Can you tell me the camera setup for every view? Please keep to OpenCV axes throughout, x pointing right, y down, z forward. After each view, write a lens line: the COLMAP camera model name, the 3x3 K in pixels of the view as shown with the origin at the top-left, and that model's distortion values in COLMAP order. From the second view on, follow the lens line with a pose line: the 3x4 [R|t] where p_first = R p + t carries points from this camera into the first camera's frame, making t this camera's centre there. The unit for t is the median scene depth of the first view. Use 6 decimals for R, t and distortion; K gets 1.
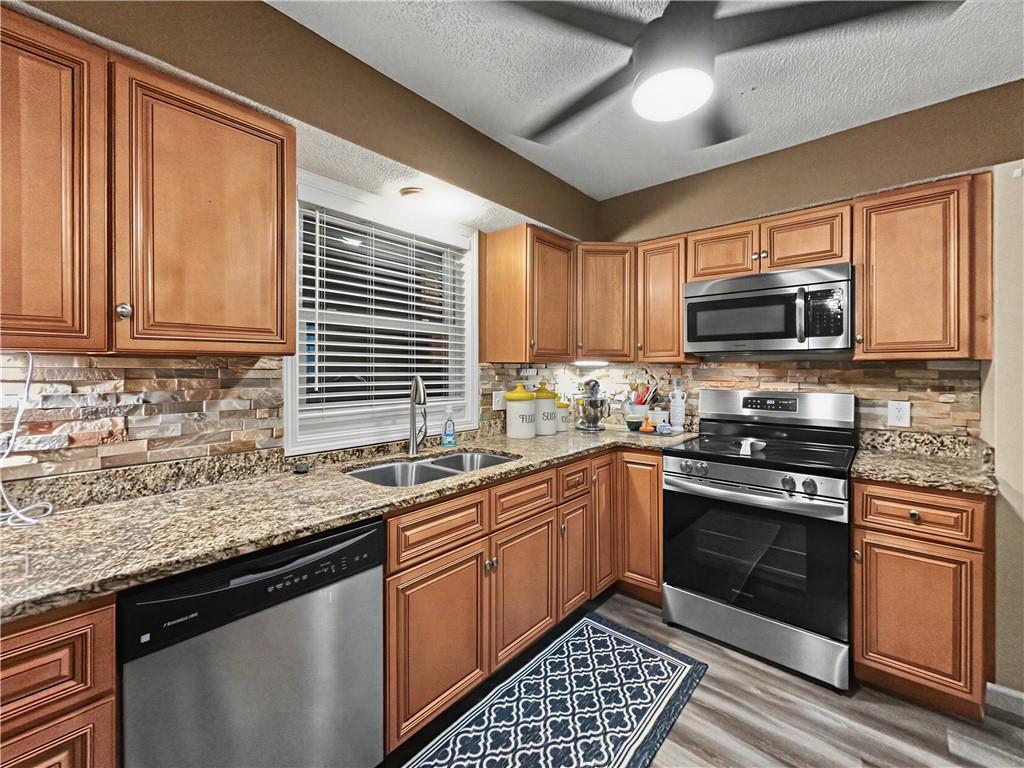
lens RADIAL K [[432.8, 0, 511.4], [0, 432.8, 370.1], [0, 0, 1]] dist [-0.001957, 0.000435]
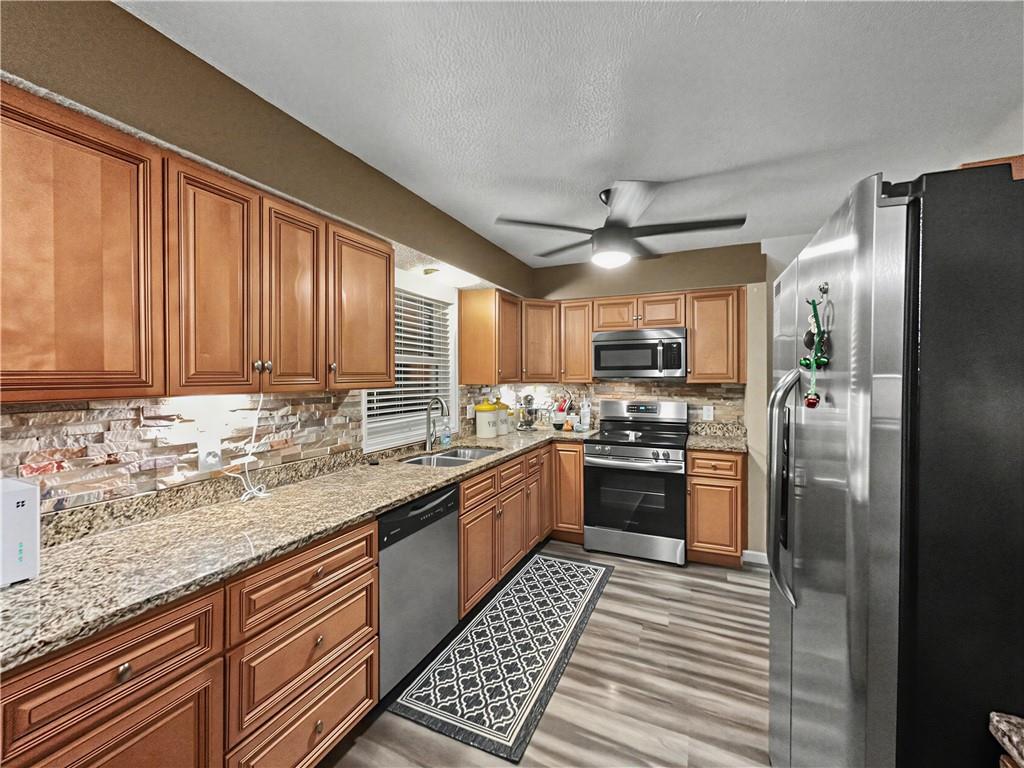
lens RADIAL K [[439.7, 0, 514.4], [0, 439.7, 378.0], [0, 0, 1]] dist [-0.001413, -0.000455]
pose [[0.955236, -0.005229, 0.295800, -0.400048], [0.004351, 0.999984, 0.003625, -0.053625], [-0.295814, -0.002176, 0.955243, -0.494025]]
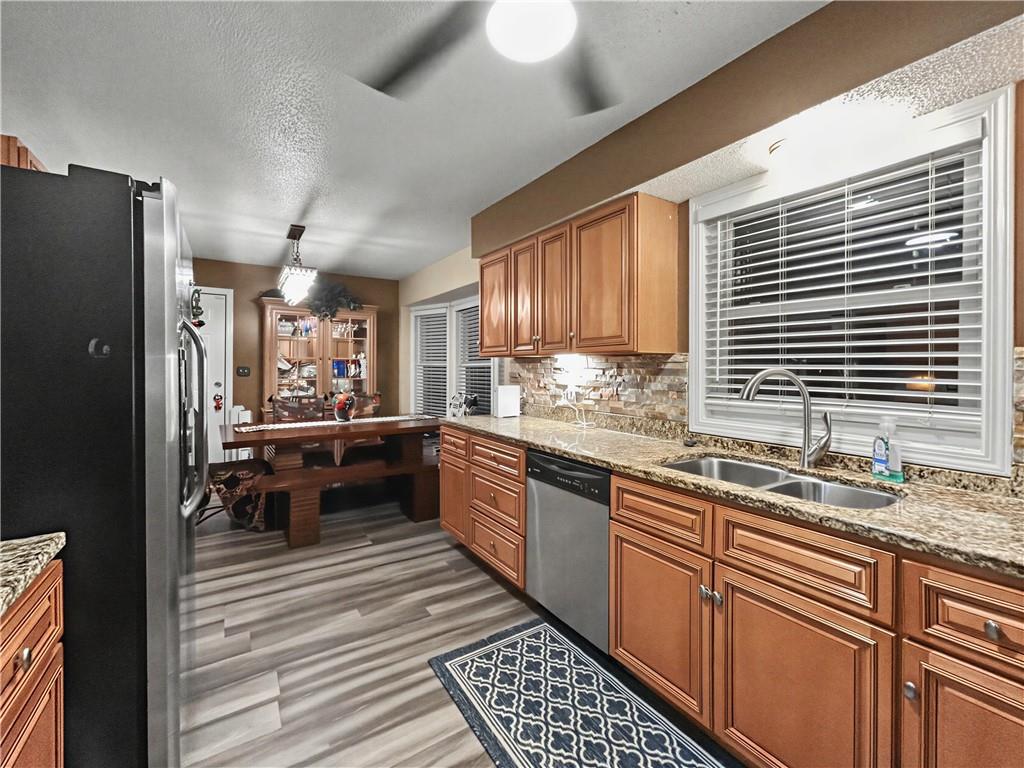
lens RADIAL K [[432.8, 0, 511.4], [0, 432.8, 370.1], [0, 0, 1]] dist [-0.001957, 0.000435]
pose [[-0.281941, 0.001929, -0.959430, 0.714486], [-0.009125, 0.999947, 0.004692, 0.017116], [0.959388, 0.010077, -0.281908, 0.730539]]
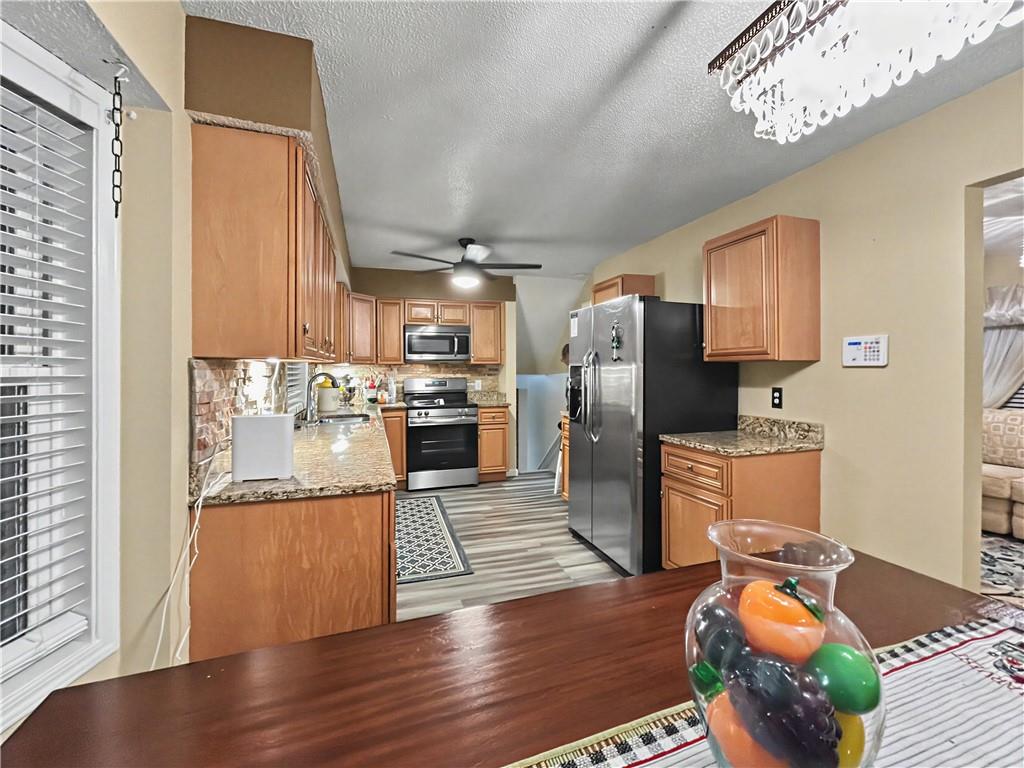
lens RADIAL K [[432.8, 0, 511.4], [0, 432.8, 370.1], [0, 0, 1]] dist [-0.001957, 0.000435]
pose [[0.520430, -0.010565, 0.853839, -1.290837], [0.007438, 0.999942, 0.007839, -0.005597], [-0.853872, 0.002271, 0.520478, -0.553105]]
